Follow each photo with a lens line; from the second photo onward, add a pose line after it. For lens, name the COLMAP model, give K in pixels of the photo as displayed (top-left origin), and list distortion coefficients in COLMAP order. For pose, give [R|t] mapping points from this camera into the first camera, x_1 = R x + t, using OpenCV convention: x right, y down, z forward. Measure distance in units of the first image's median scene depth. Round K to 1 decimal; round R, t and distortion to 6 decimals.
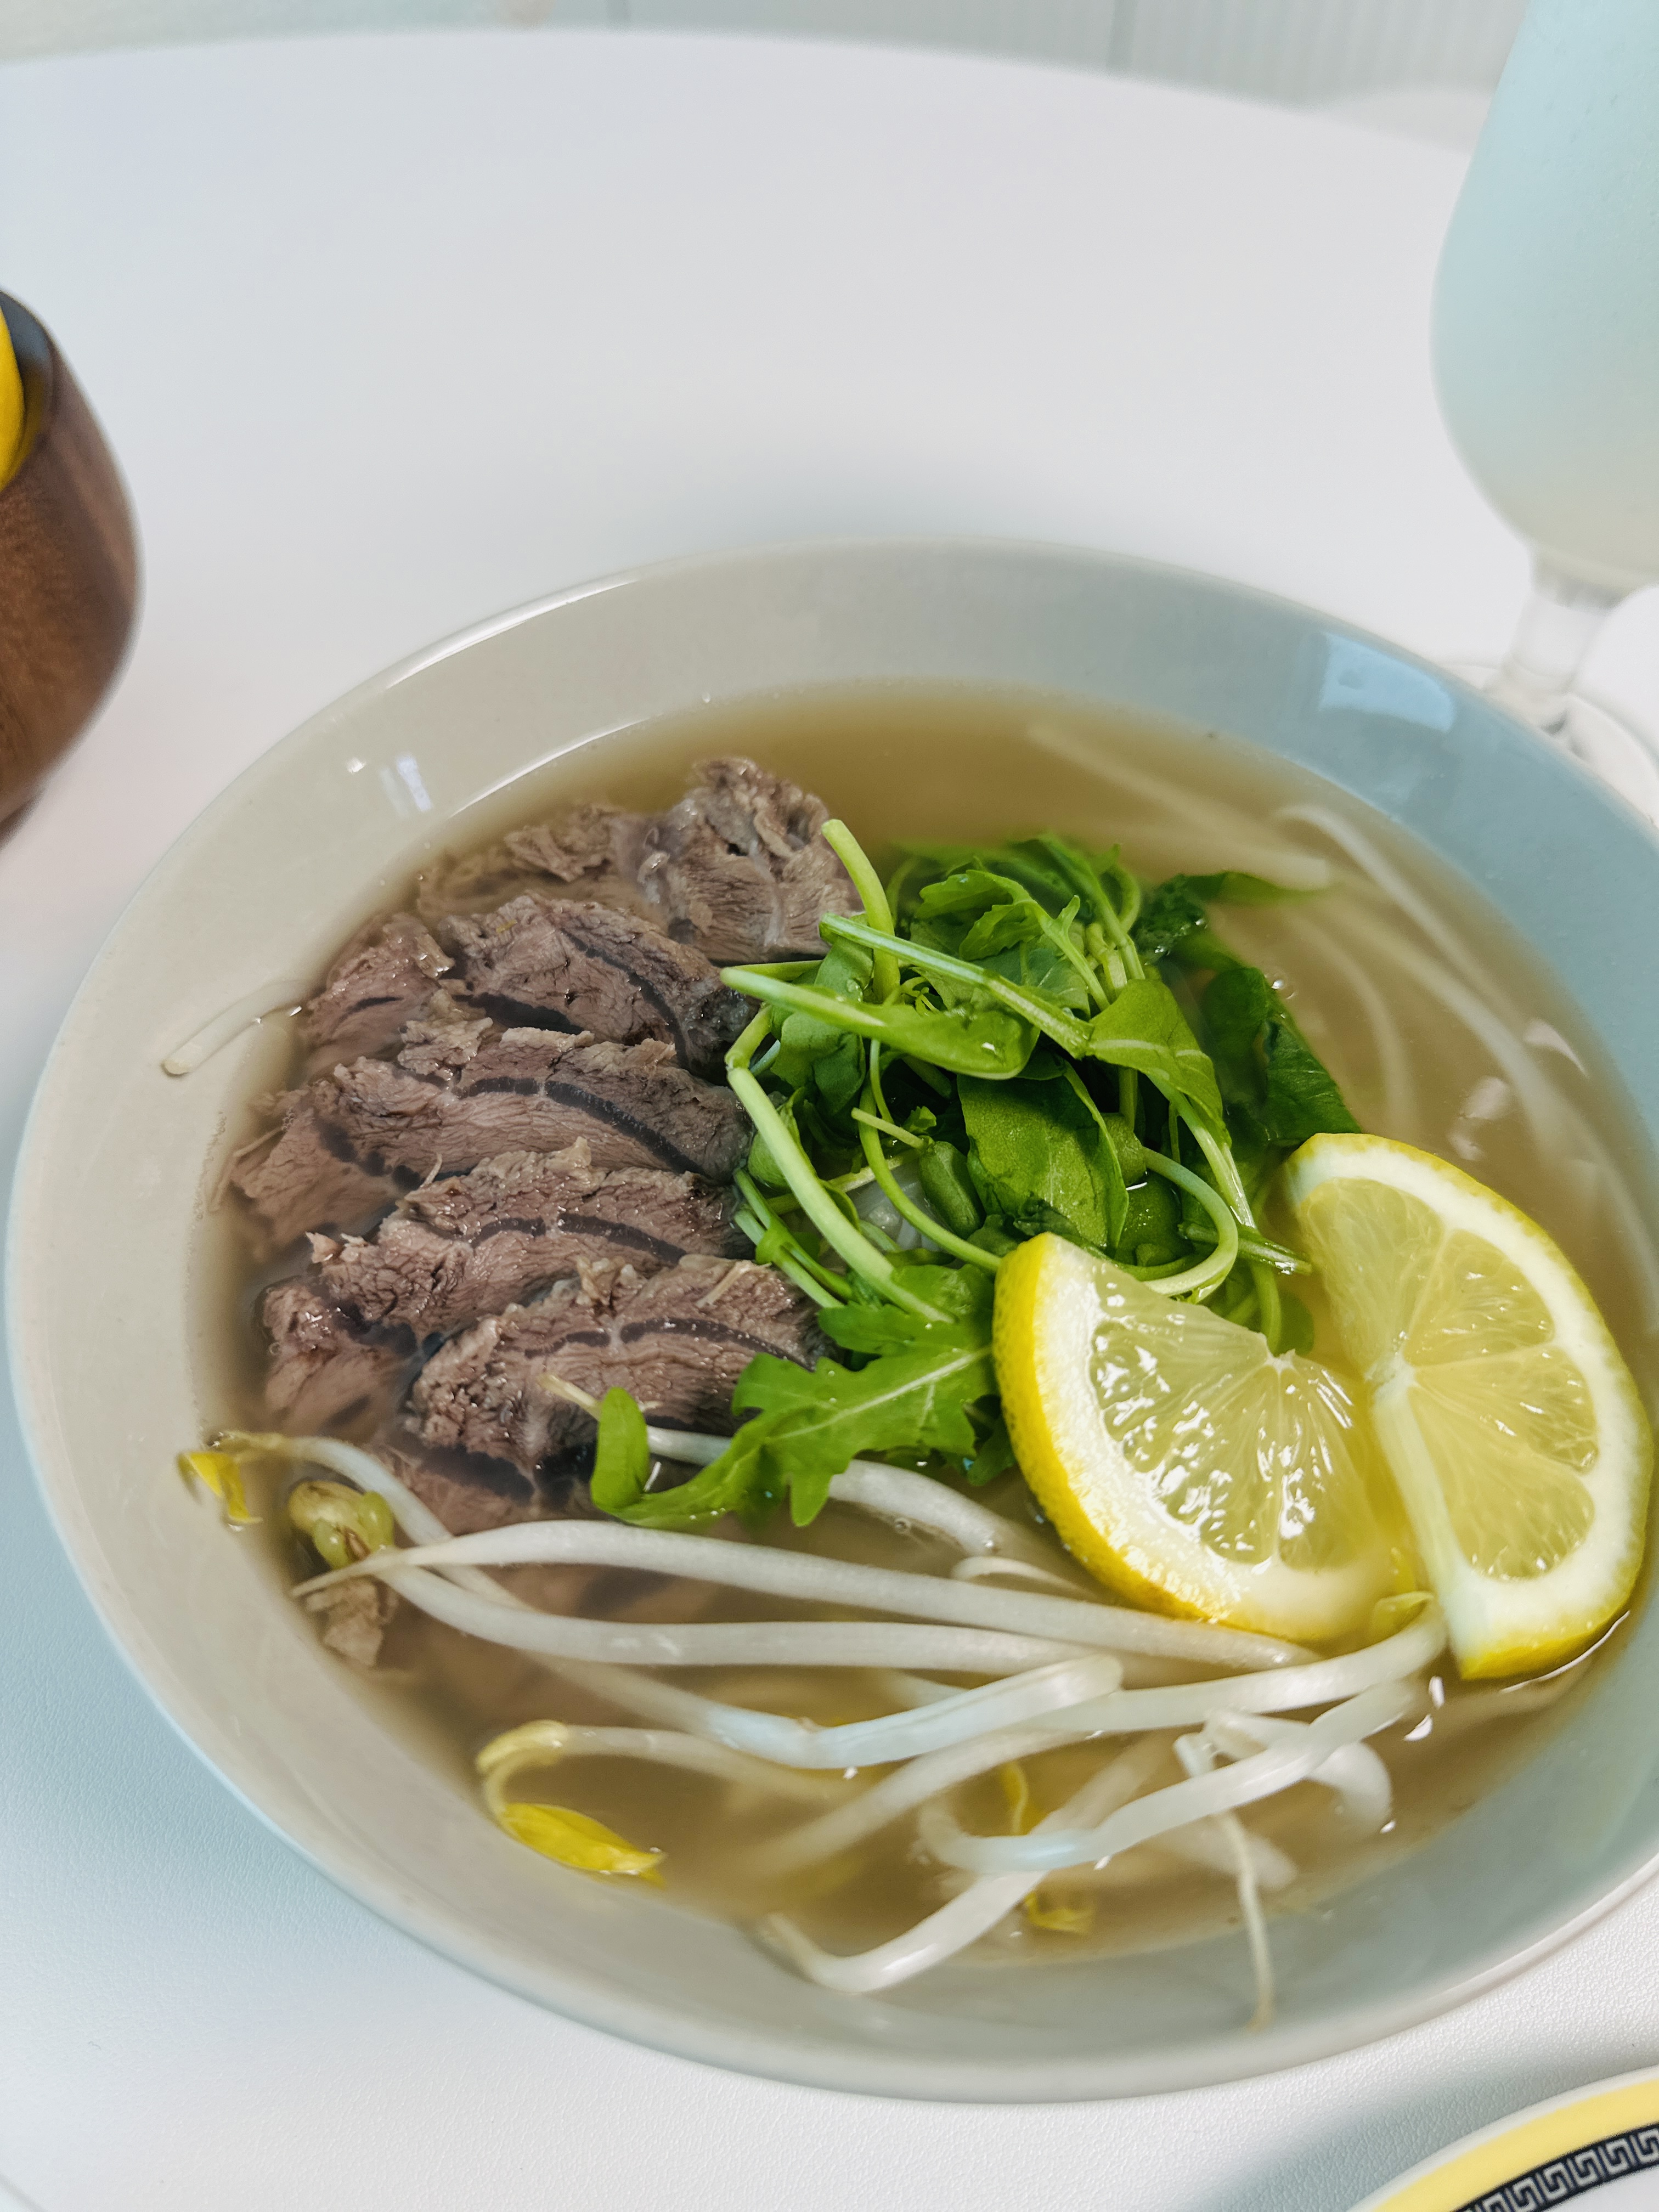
lens RADIAL K [[1641.4, 0, 829.5], [0, 1641.4, 1106.0], [0, 0, 1]] dist [0.193422, -0.539782]
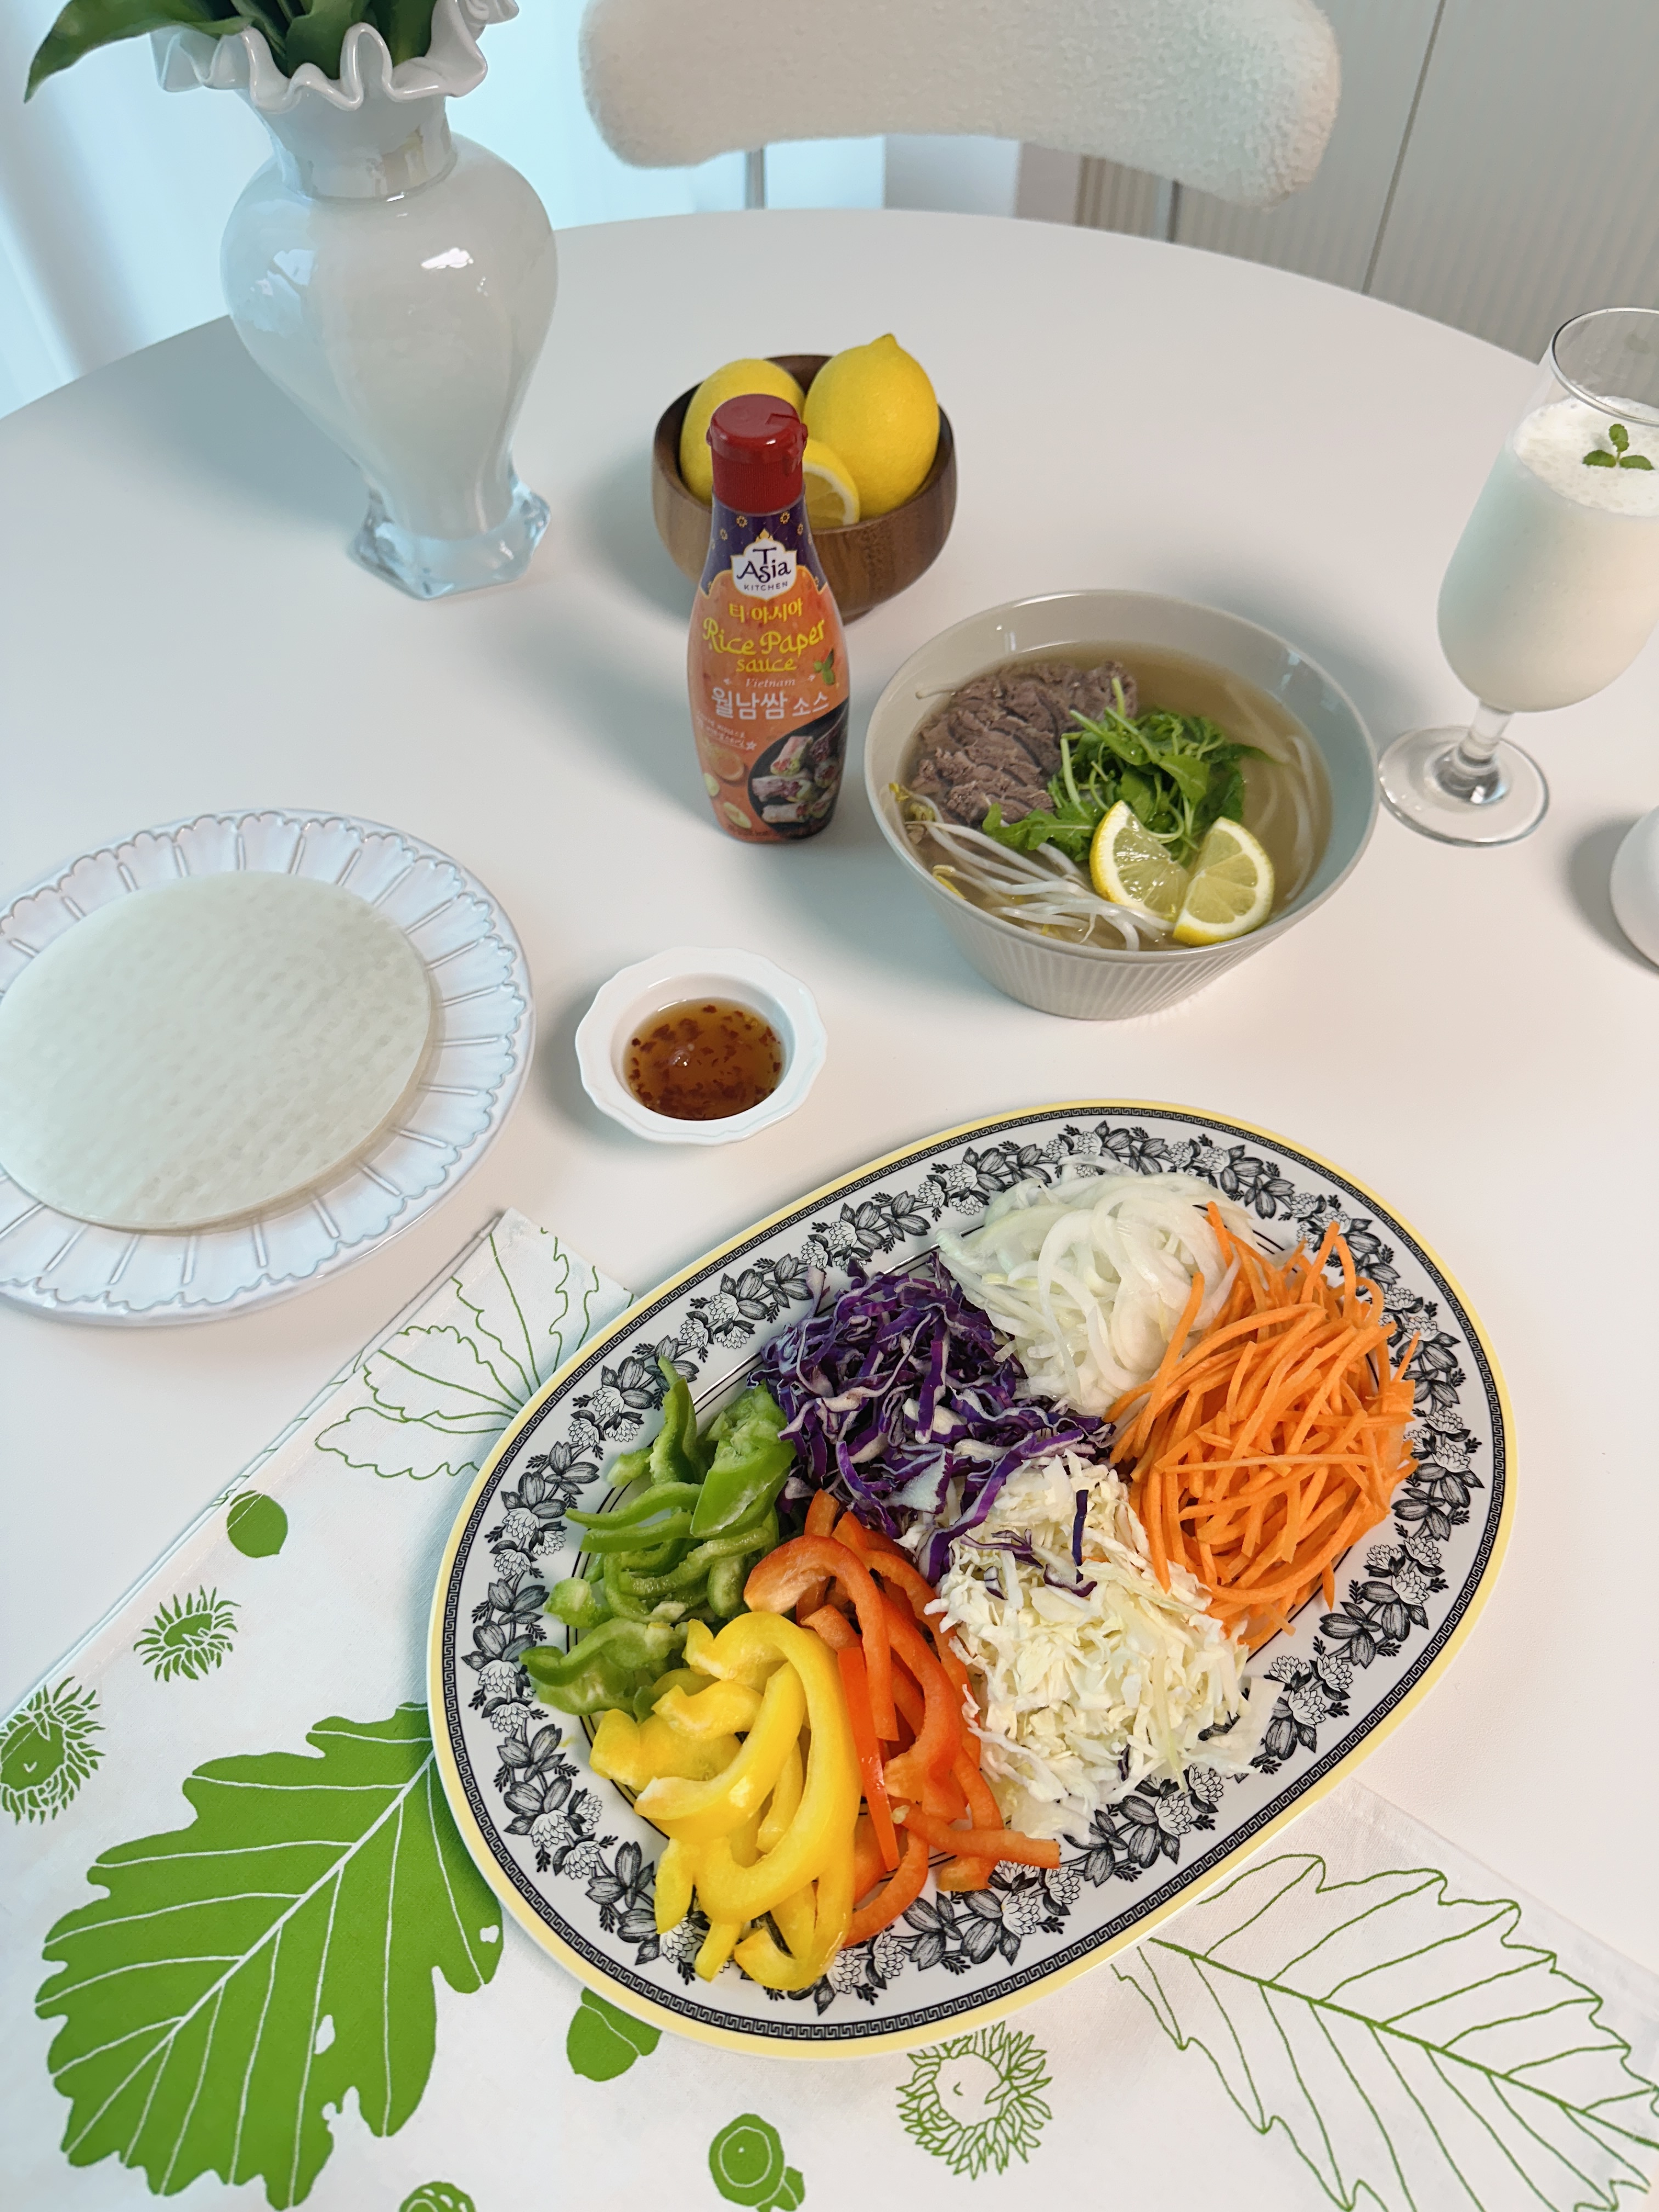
lens RADIAL K [[1641.4, 0, 829.5], [0, 1641.4, 1106.0], [0, 0, 1]] dist [0.193422, -0.539782]
pose [[0.886107, 0.371427, -0.277230, 0.766076], [-0.360604, 0.928262, 0.091070, 0.556923], [0.291168, 0.019272, 0.956478, -2.495076]]
